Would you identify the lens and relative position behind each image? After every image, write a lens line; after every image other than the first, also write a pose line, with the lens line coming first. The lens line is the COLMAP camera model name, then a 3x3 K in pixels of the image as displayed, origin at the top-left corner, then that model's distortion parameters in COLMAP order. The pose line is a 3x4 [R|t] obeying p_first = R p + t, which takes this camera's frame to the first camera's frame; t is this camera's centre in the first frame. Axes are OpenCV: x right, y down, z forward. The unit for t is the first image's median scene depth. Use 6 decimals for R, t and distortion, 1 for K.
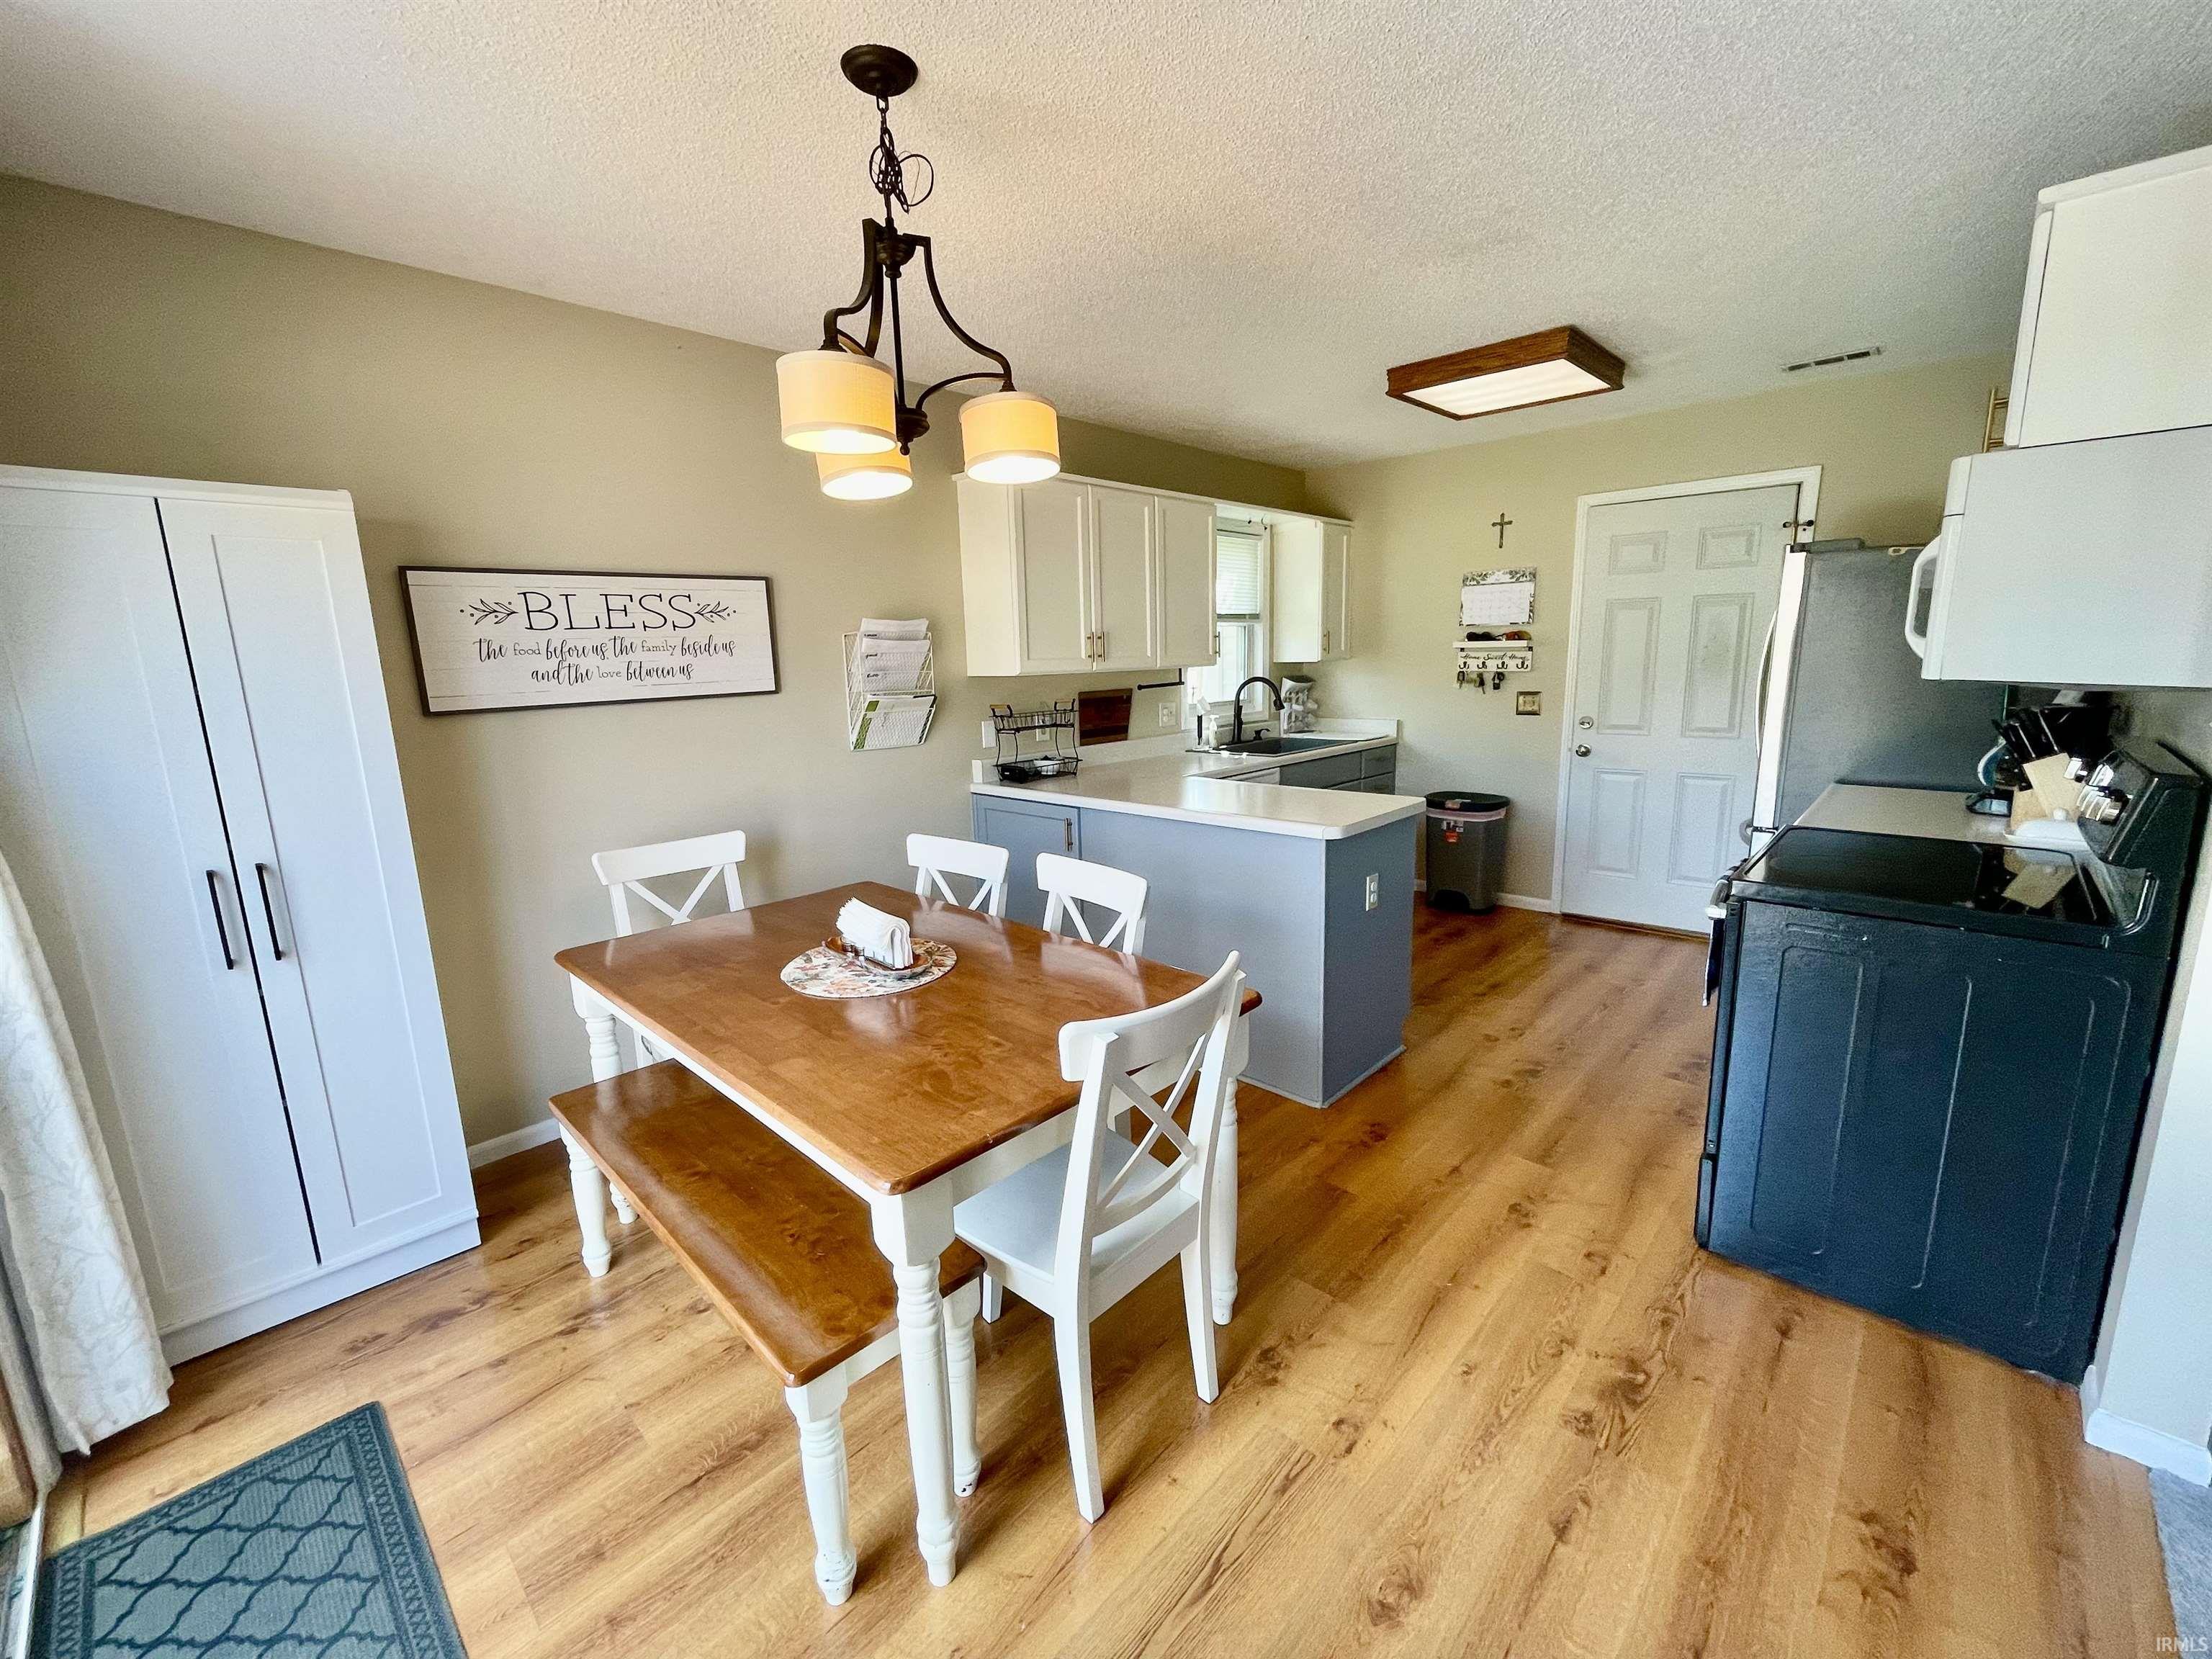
lens RADIAL K [[902.1, 0, 1103.4], [0, 902.1, 825.5], [0, 0, 1]] dist [-0.003733, 0.000088]
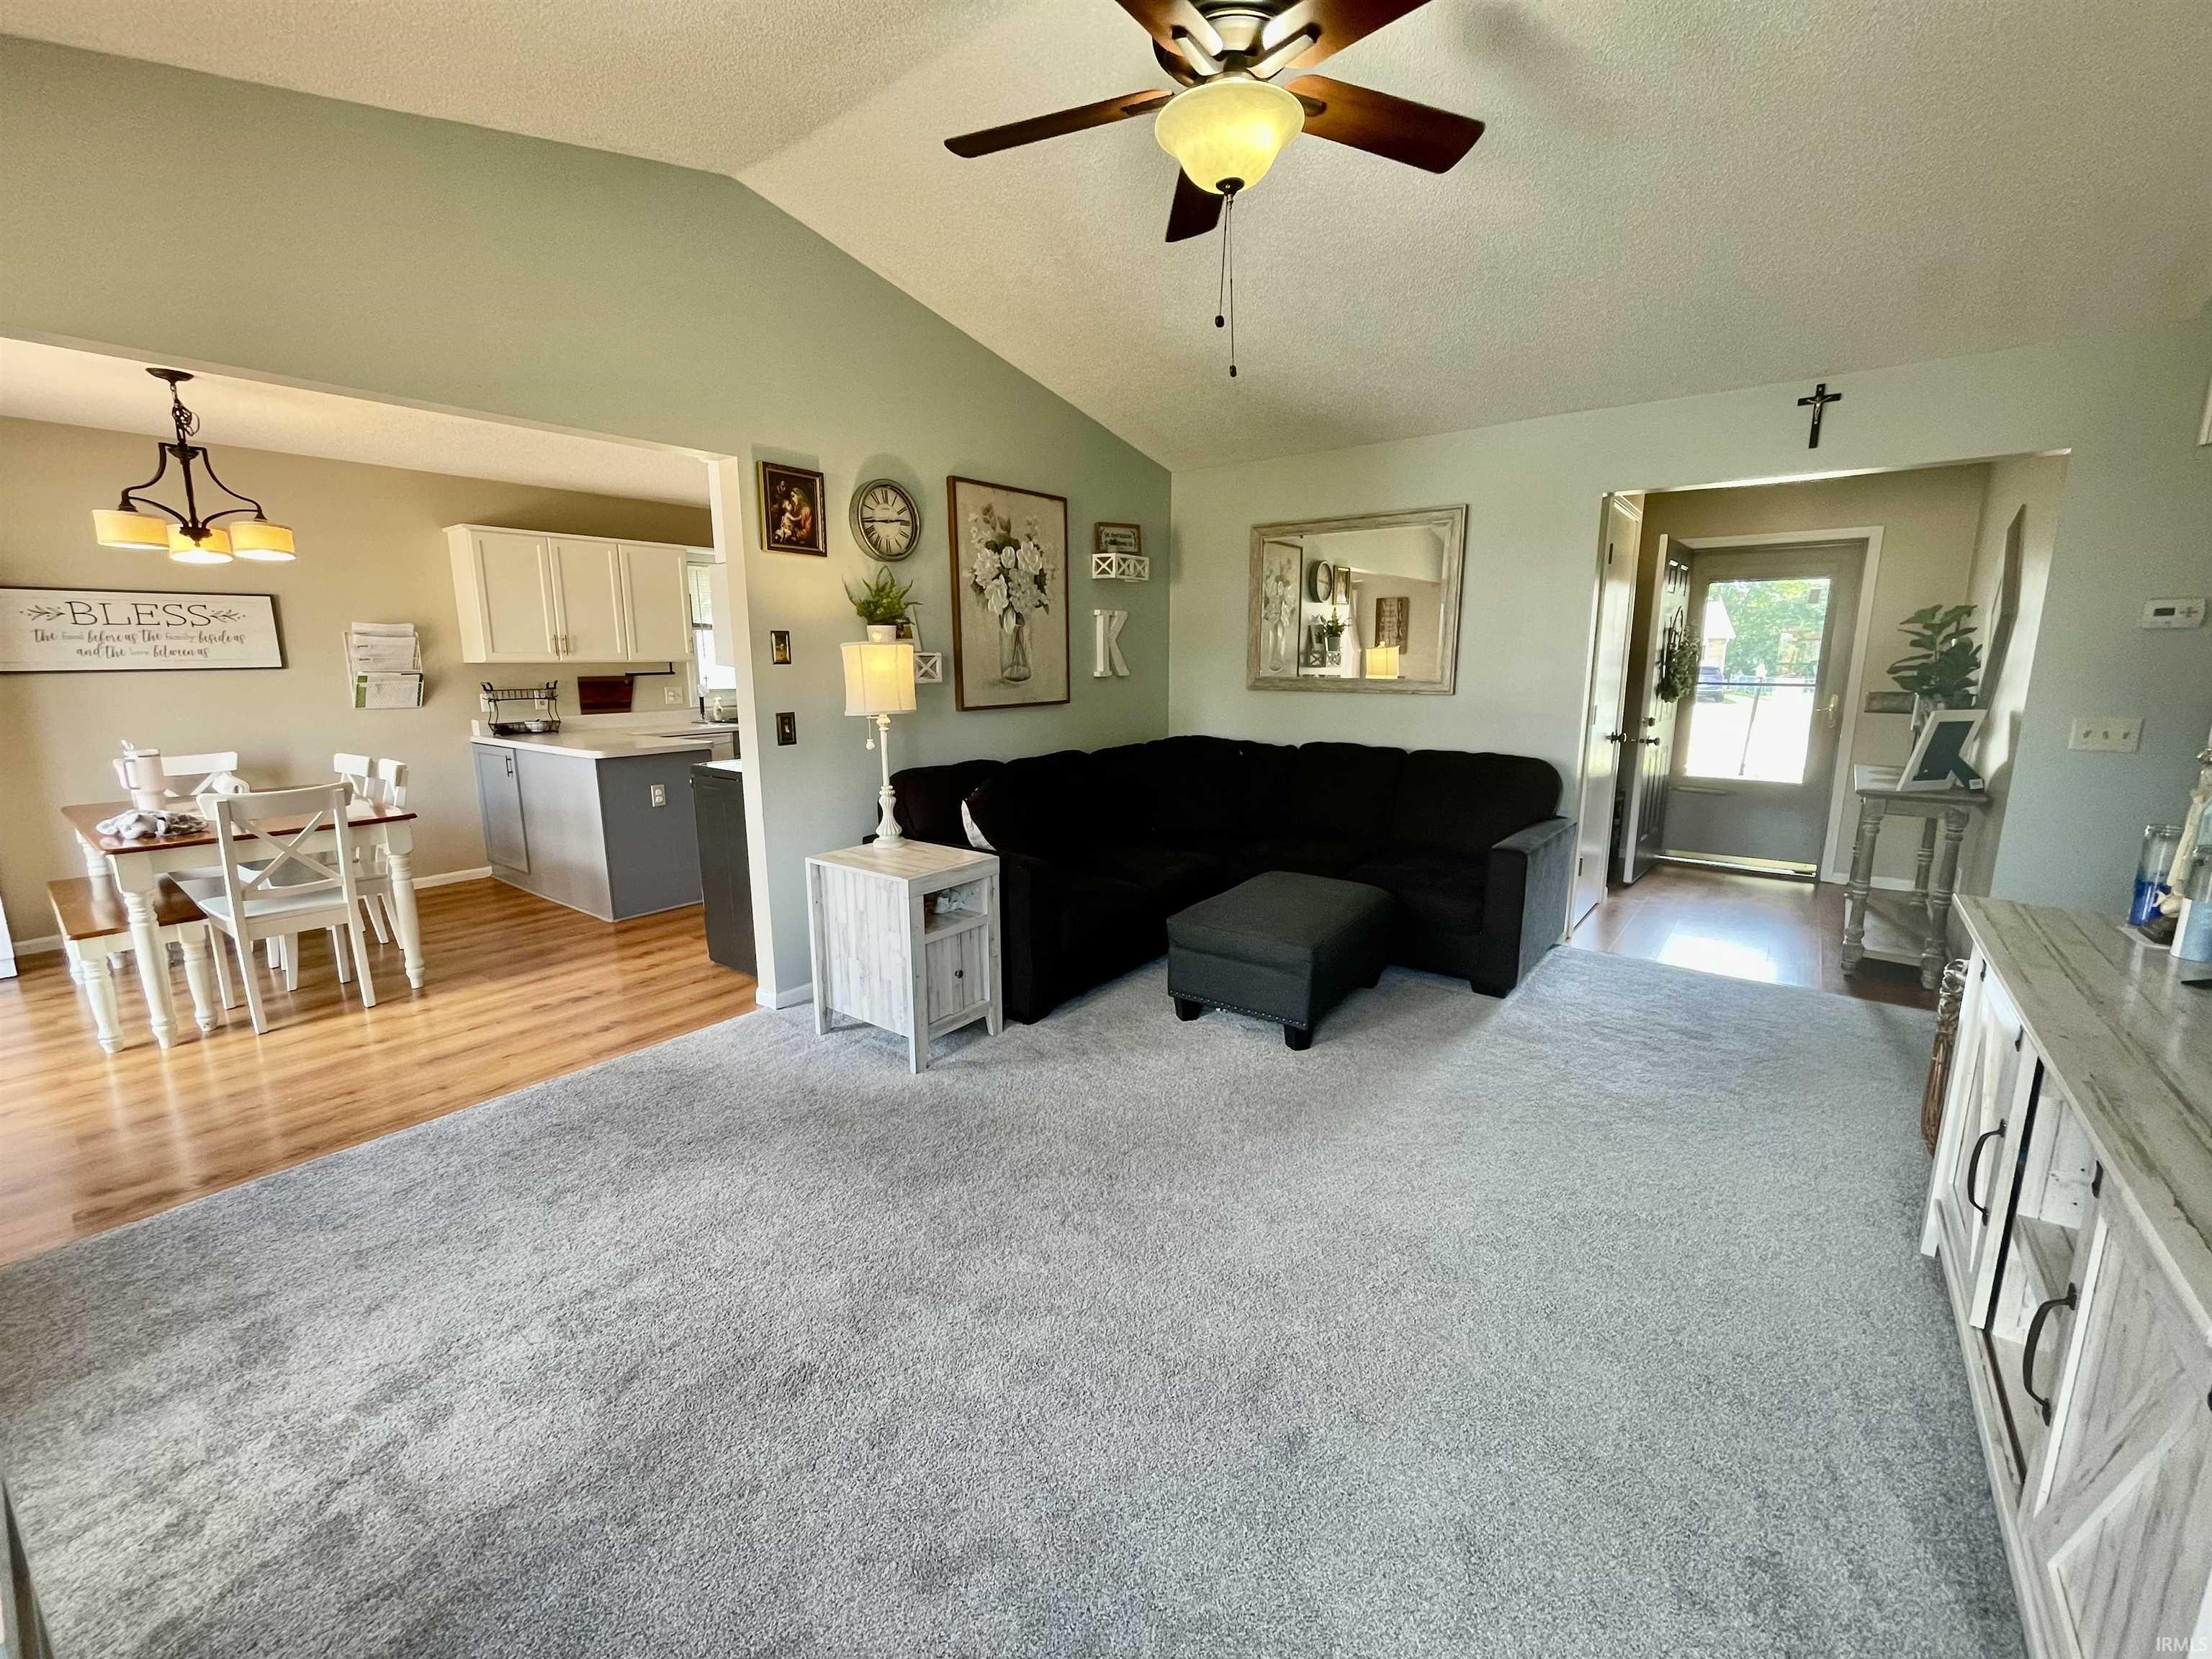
lens RADIAL K [[902.1, 0, 1109.6], [0, 902.1, 826.6], [0, 0, 1]] dist [-0.003733, 0.000088]
pose [[0.994190, 0.004339, 0.107554, 0.701416], [-0.003746, 0.999977, -0.005716, 0.101910], [-0.107576, 0.005280, 0.994183, -0.548604]]
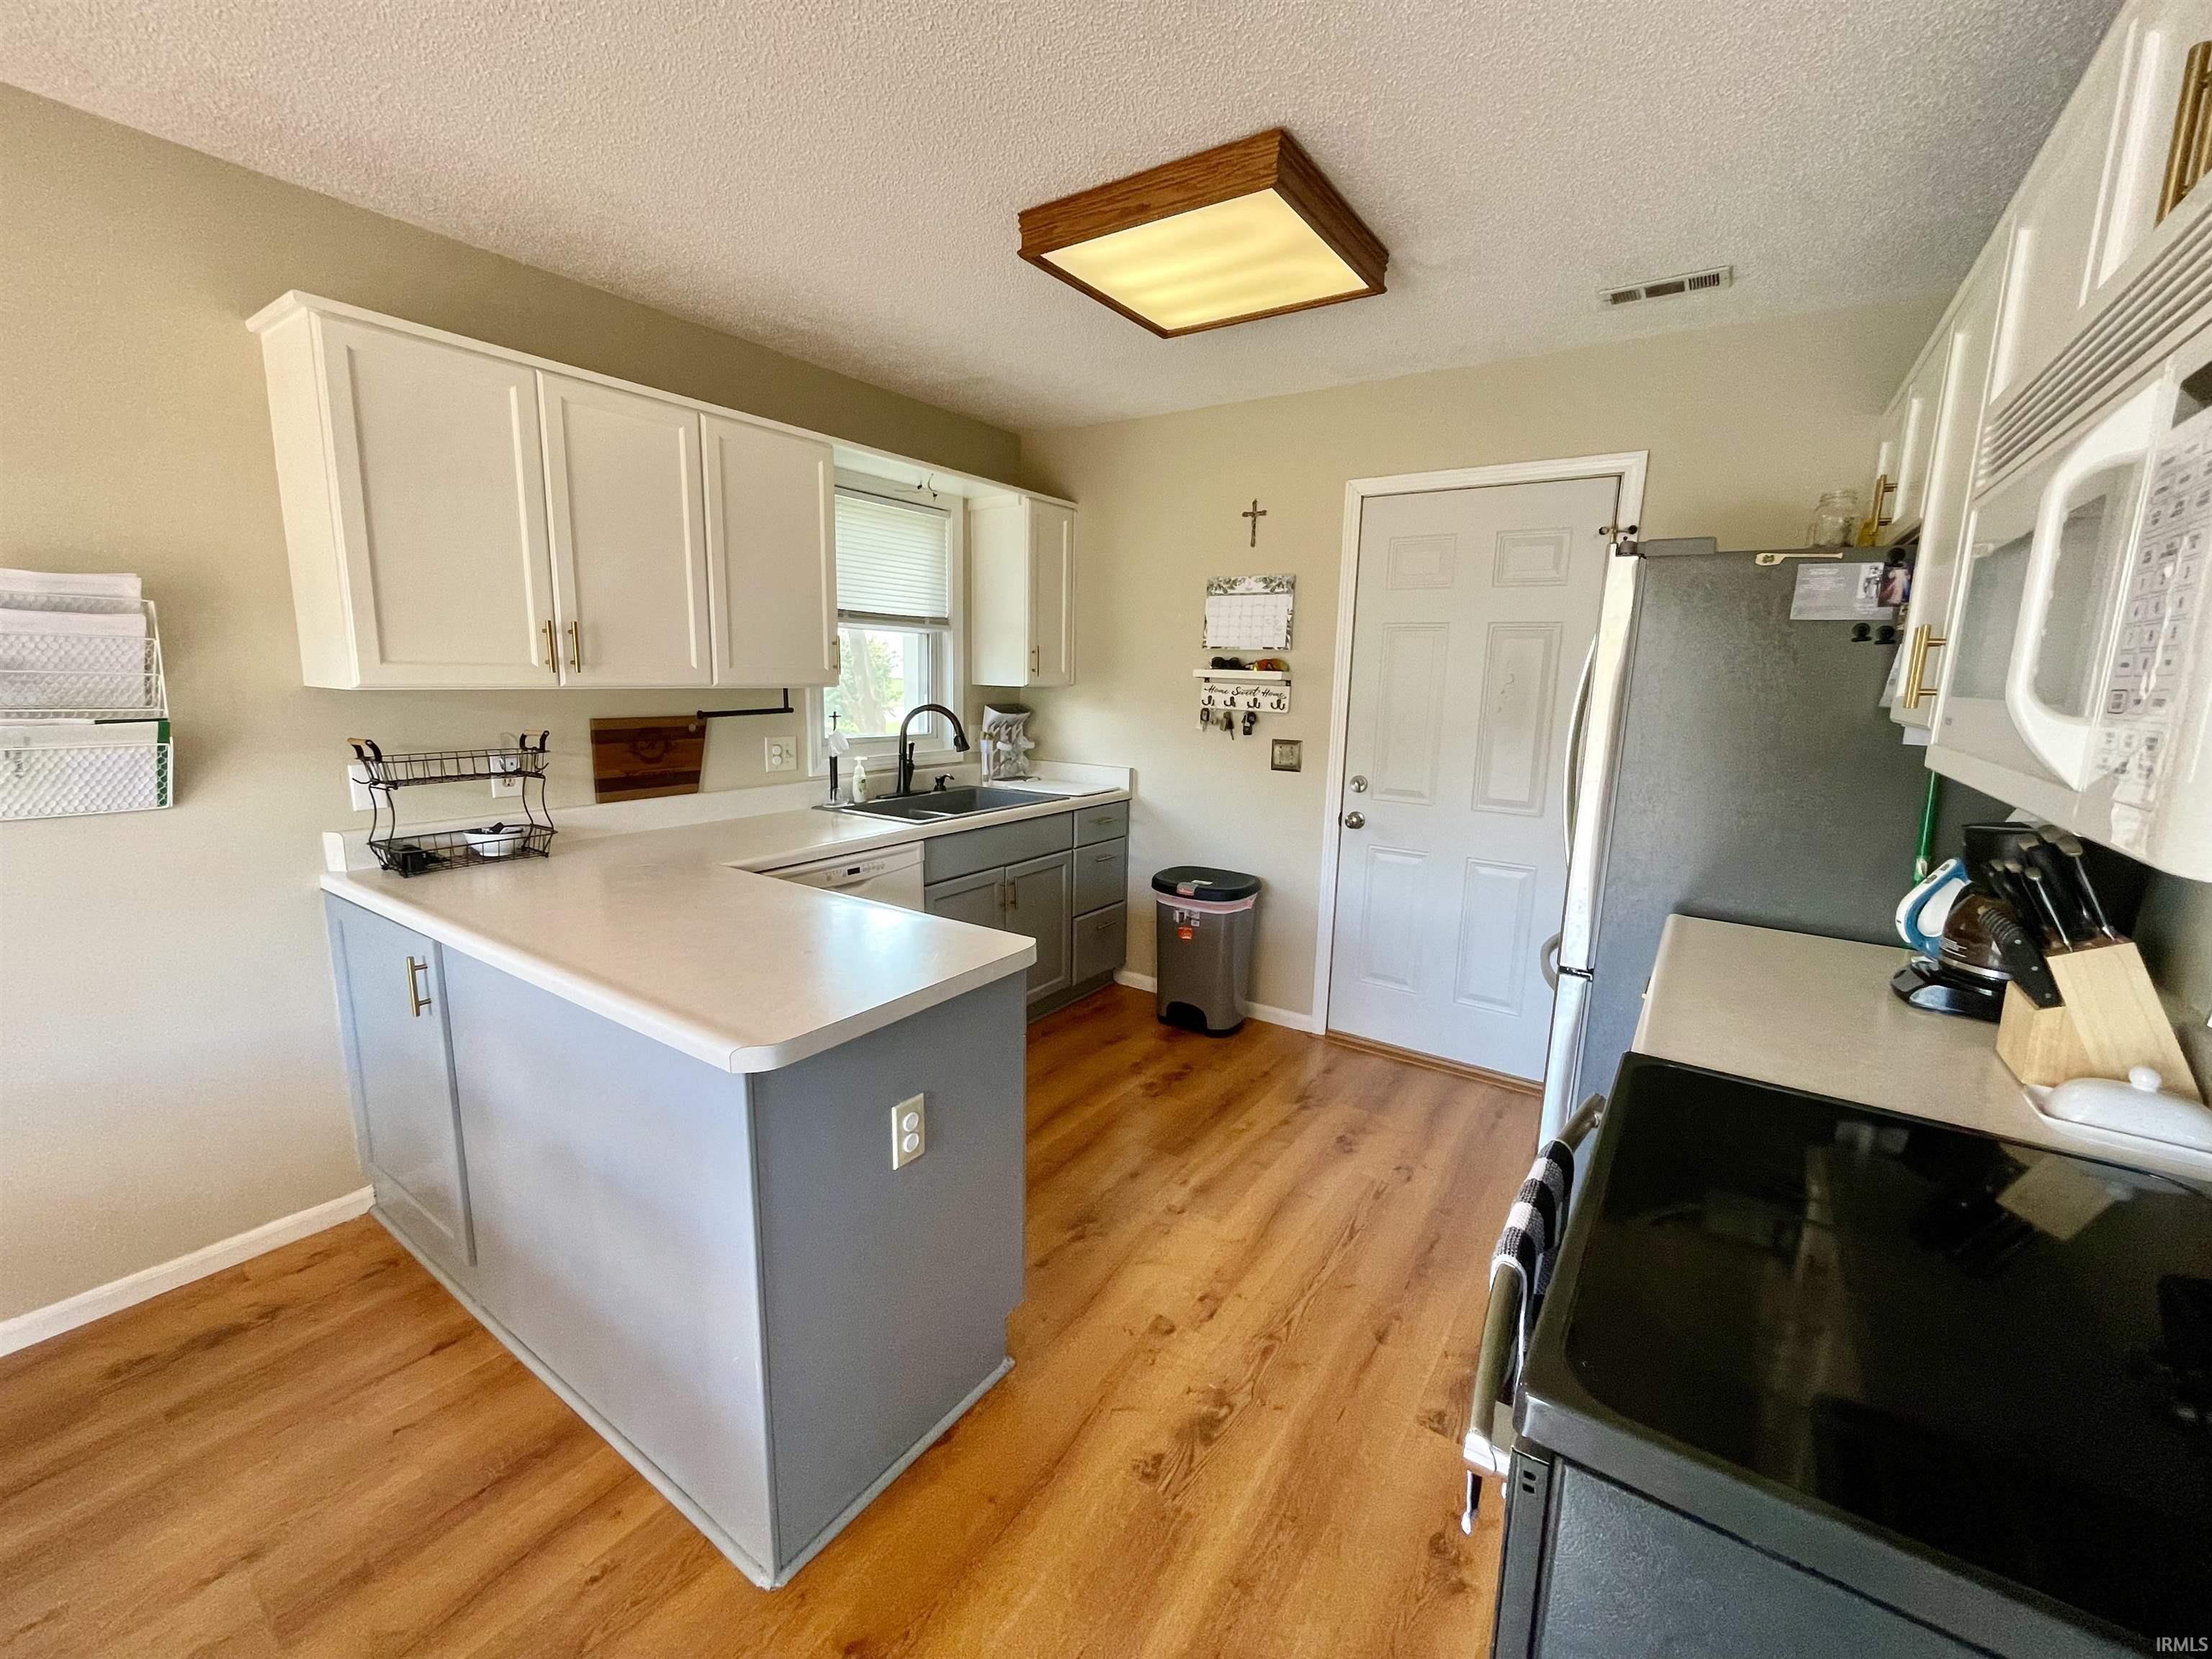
lens RADIAL K [[902.1, 0, 1108.2], [0, 902.1, 824.5], [0, 0, 1]] dist [-0.003733, 0.000088]
pose [[0.985871, 0.020415, 0.166259, 0.239171], [-0.017496, 0.999666, -0.019002, -0.072608], [-0.166591, 0.015825, 0.985899, 0.339826]]
